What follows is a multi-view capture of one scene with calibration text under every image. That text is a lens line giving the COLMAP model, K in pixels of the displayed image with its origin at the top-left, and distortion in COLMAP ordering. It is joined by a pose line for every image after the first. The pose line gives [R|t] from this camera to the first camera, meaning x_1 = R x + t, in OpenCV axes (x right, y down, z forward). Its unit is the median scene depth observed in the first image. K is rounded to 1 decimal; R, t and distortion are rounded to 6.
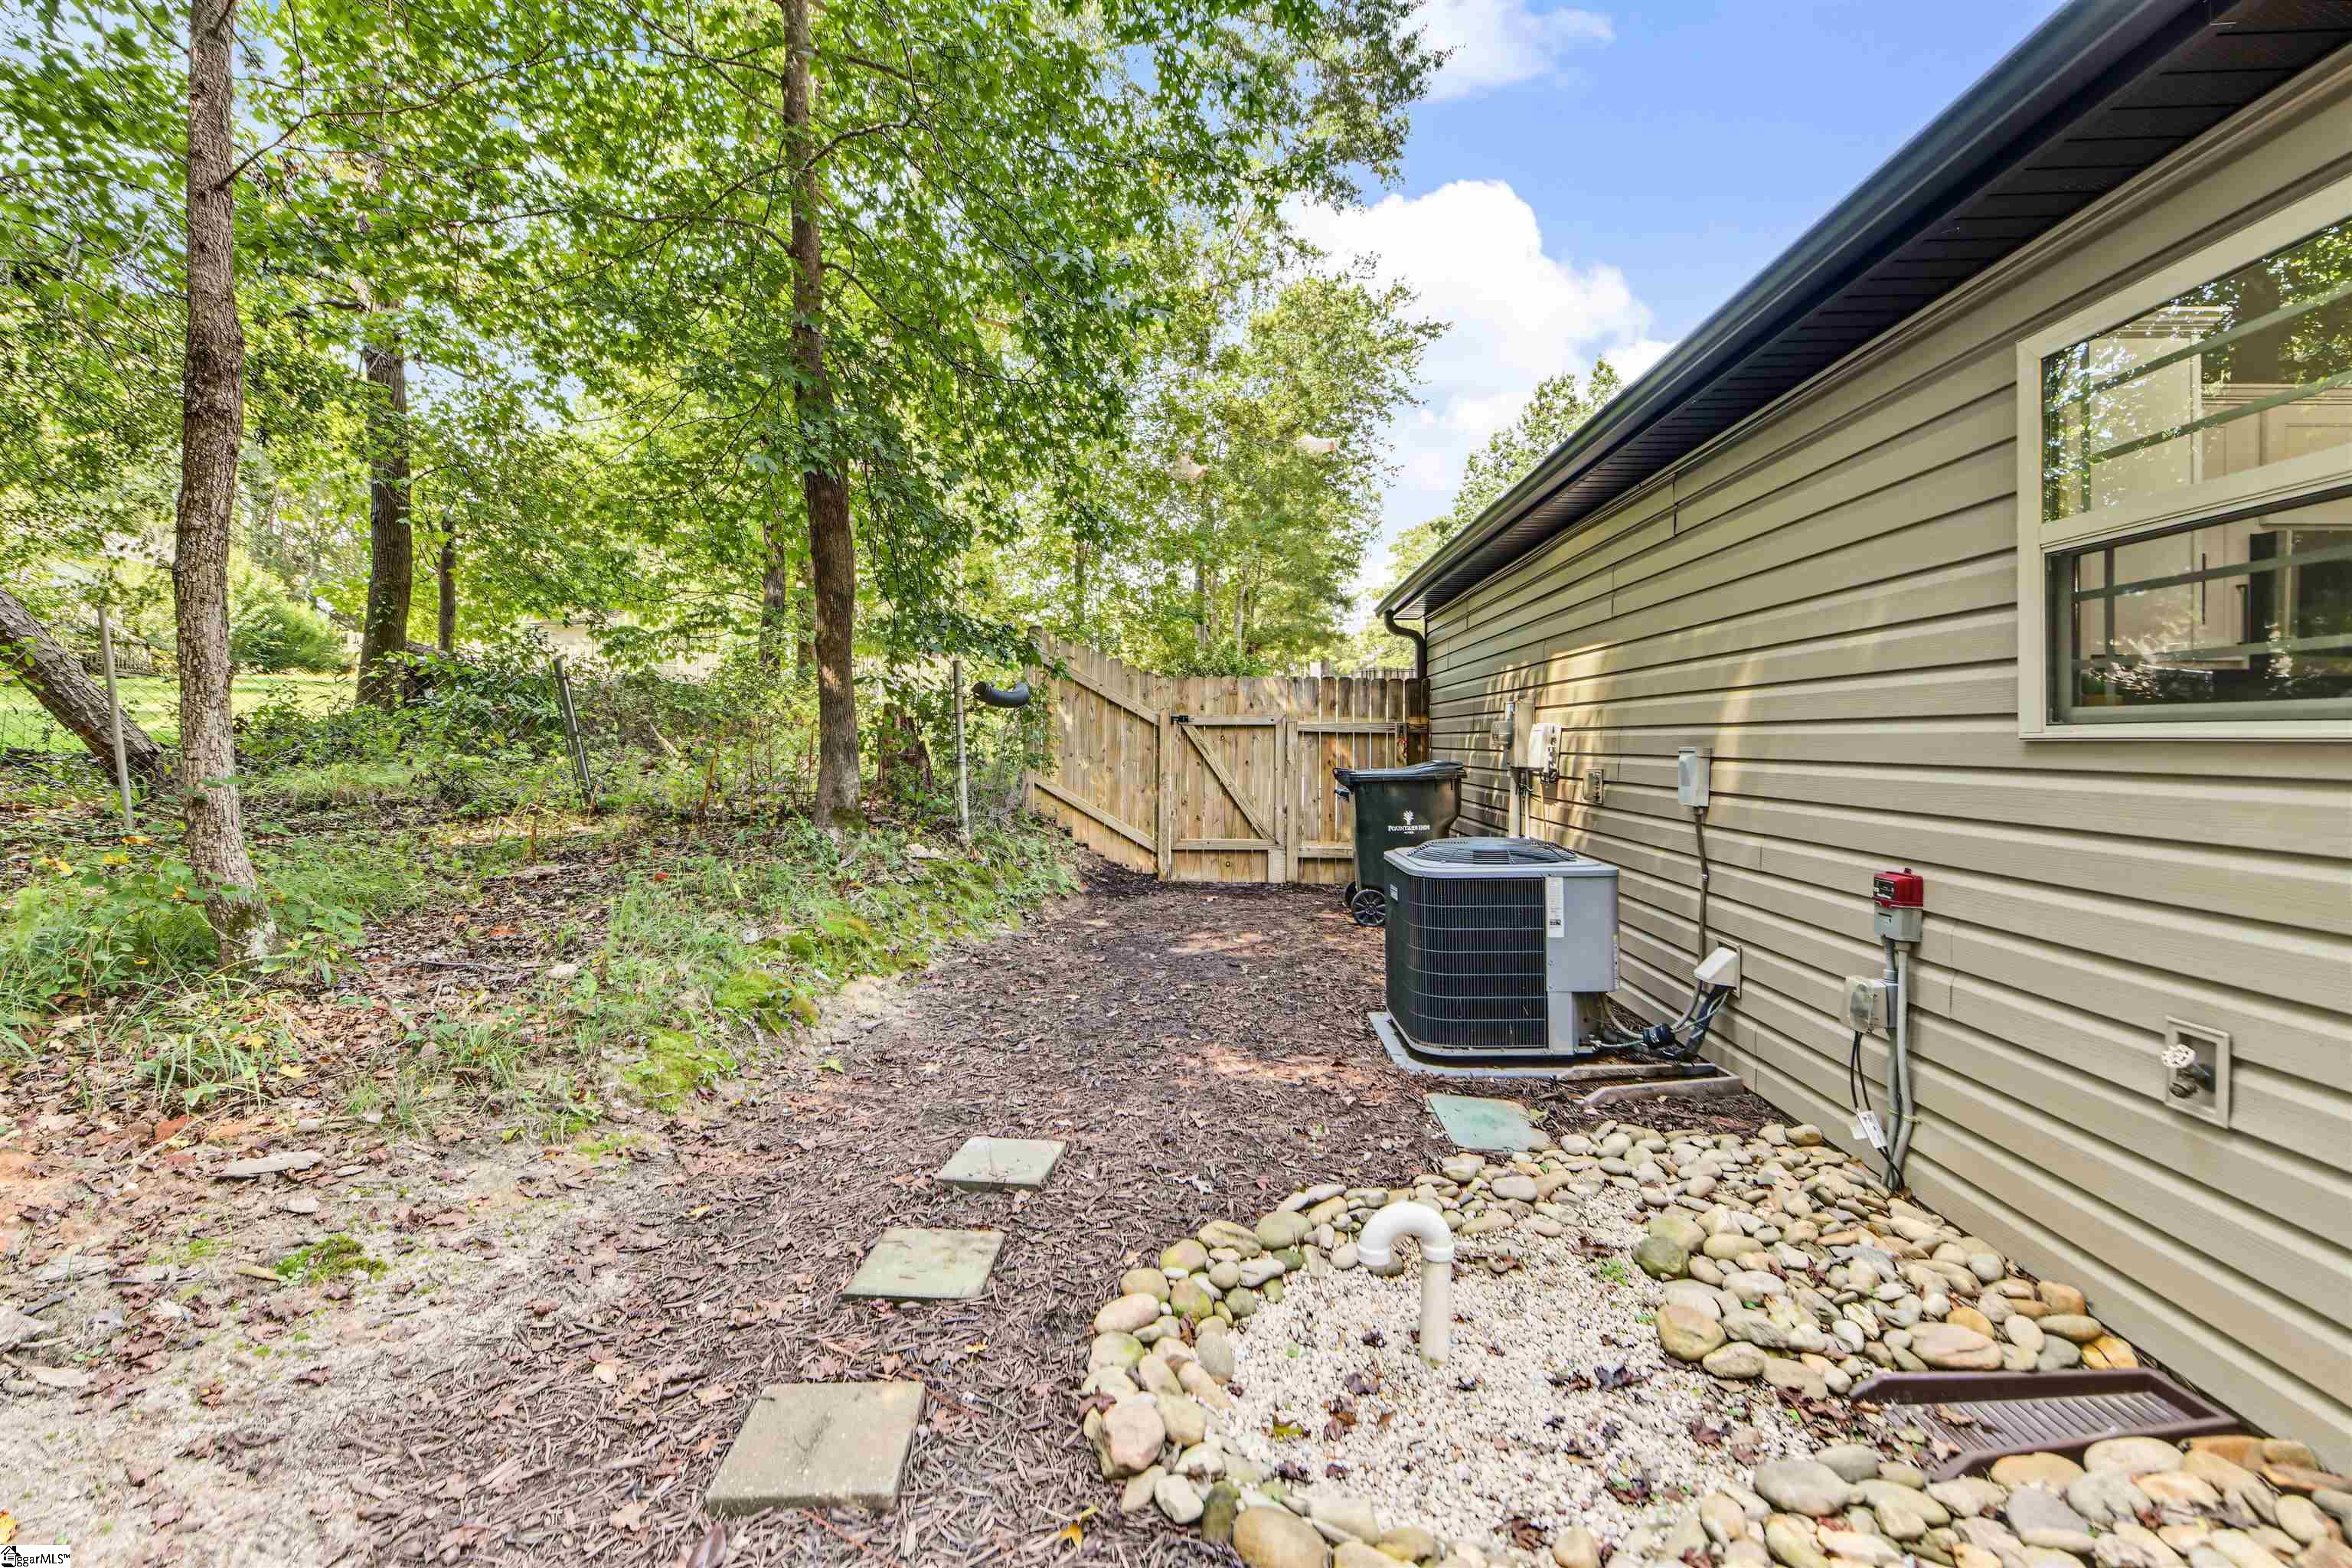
lens RADIAL K [[1045.5, 0, 1172.8], [0, 1045.5, 746.5], [0, 0, 1]] dist [-0.001083, -0.005098]
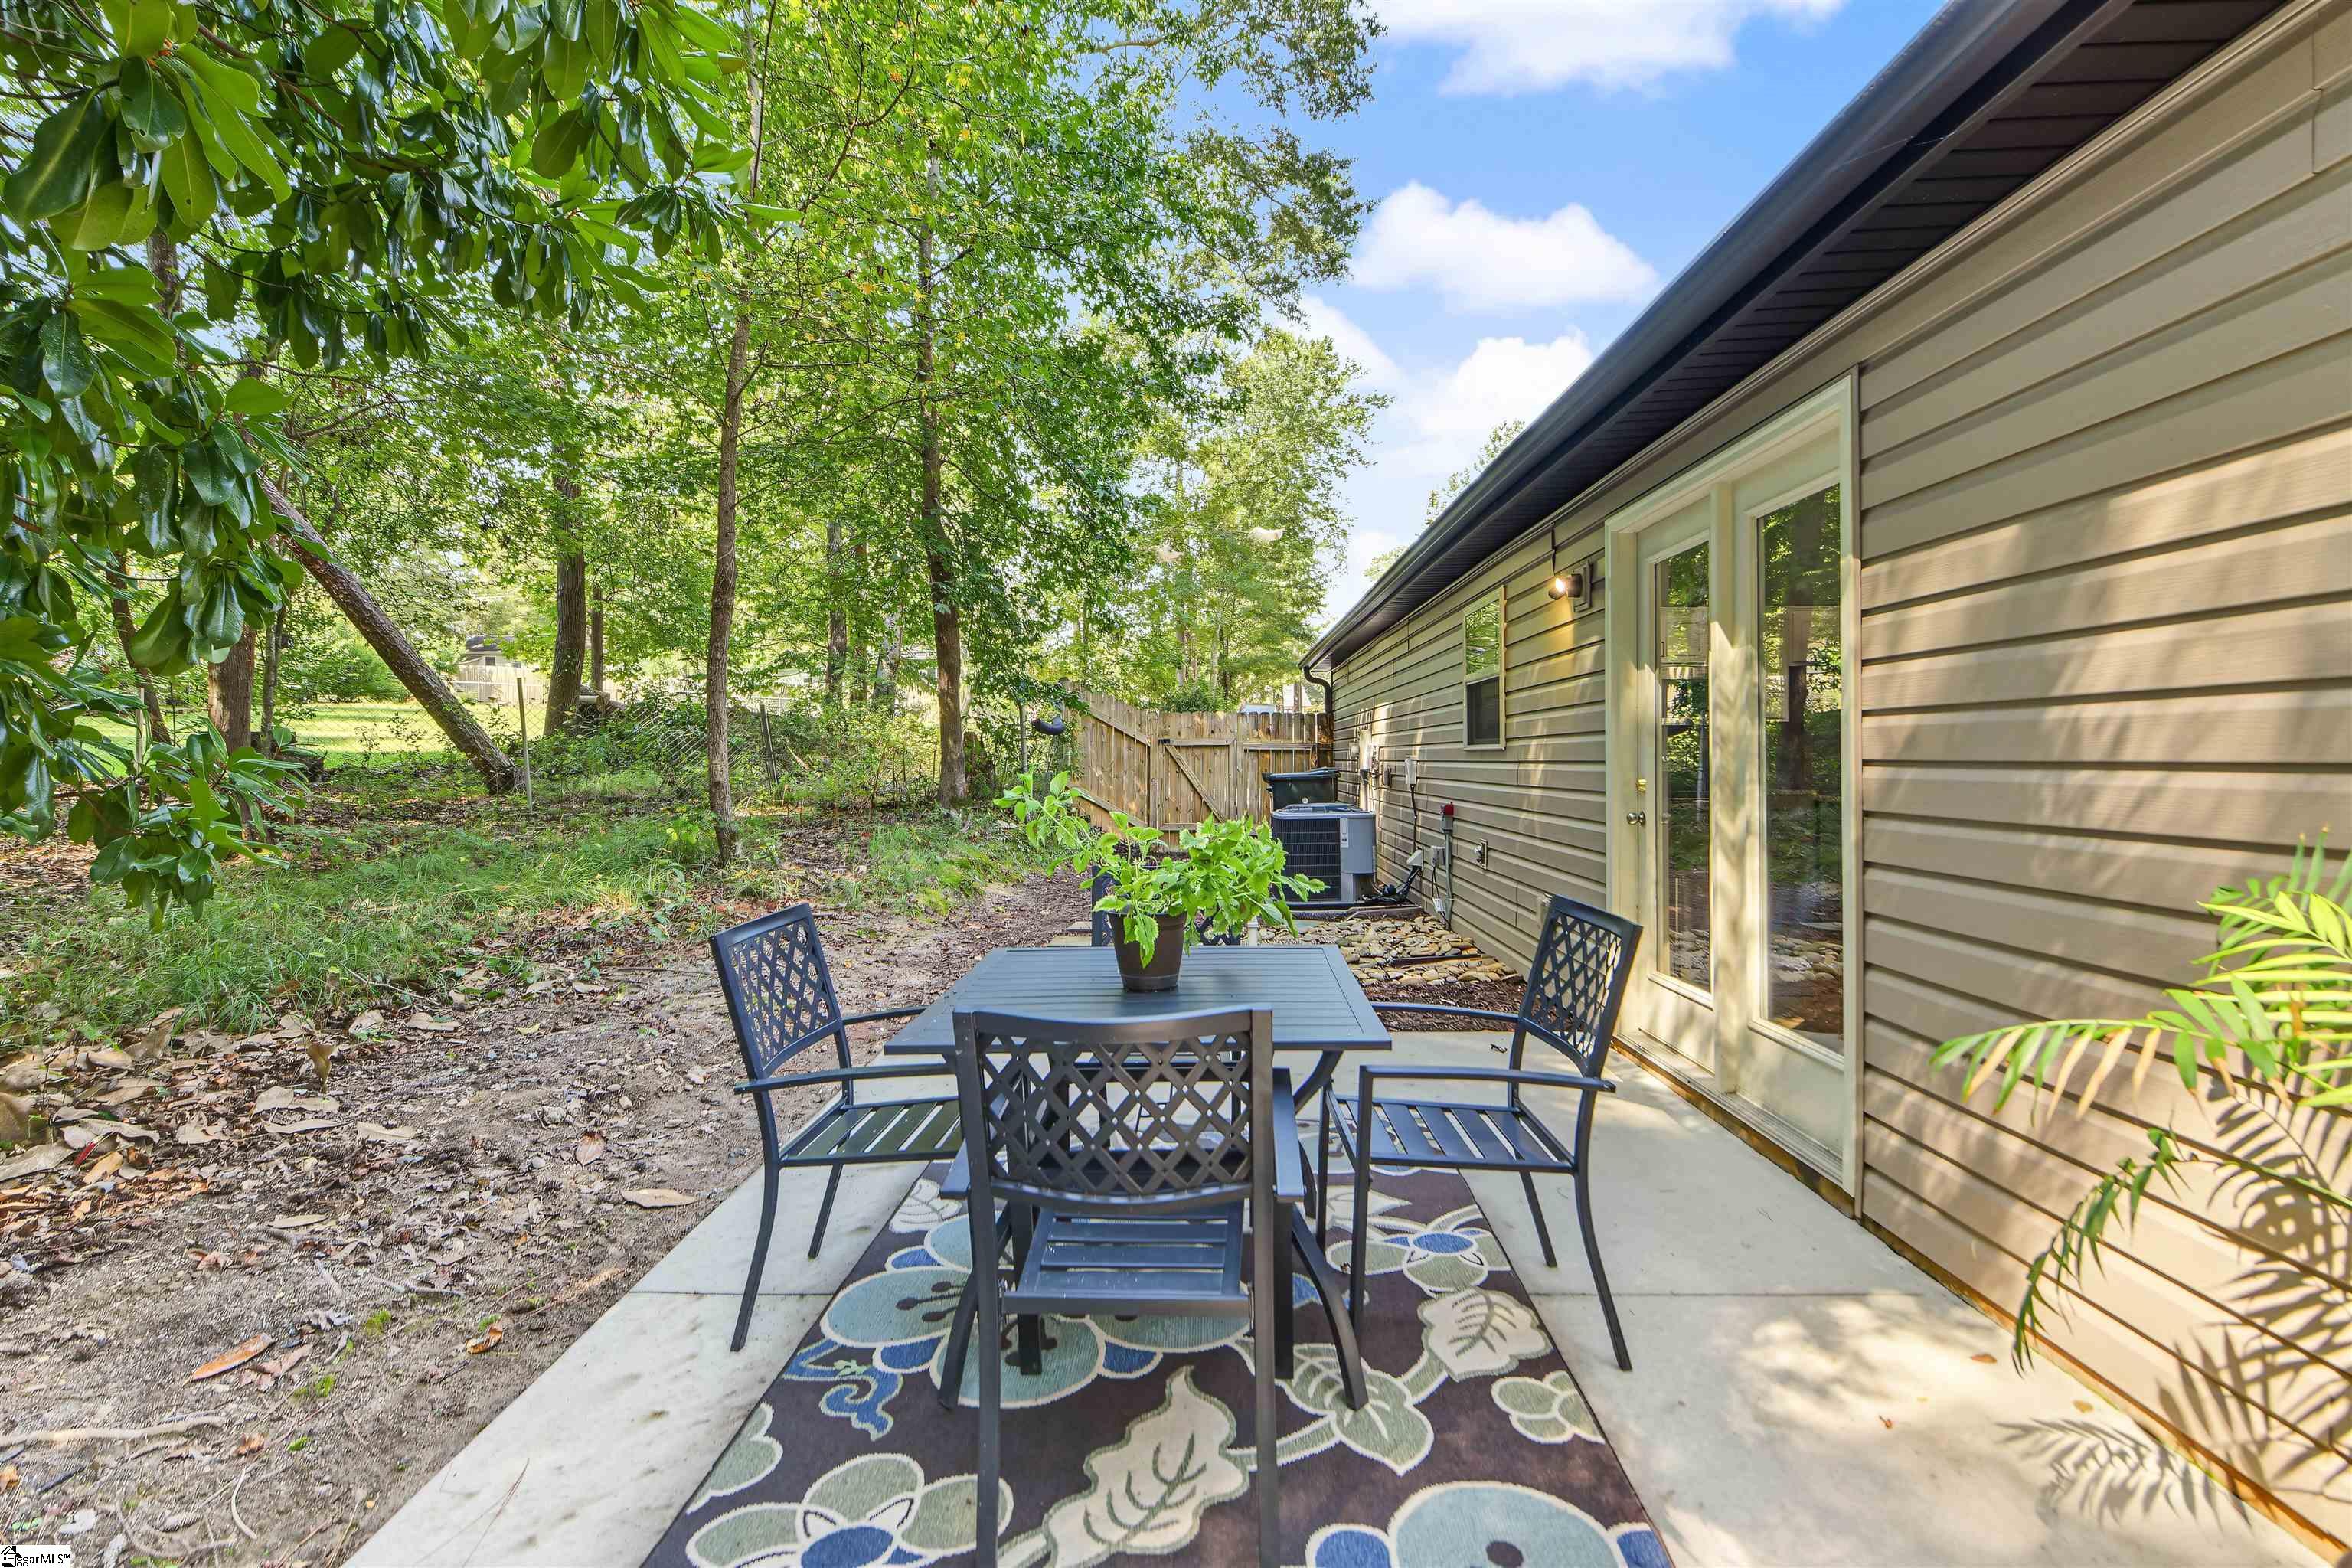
lens RADIAL K [[1045.5, 0, 1172.8], [0, 1045.5, 746.5], [0, 0, 1]] dist [-0.001083, -0.005098]
pose [[0.999853, -0.005281, 0.016337, -0.005760], [0.005579, 0.999818, -0.018246, 0.009124], [-0.016237, 0.018334, 0.999700, -0.563458]]
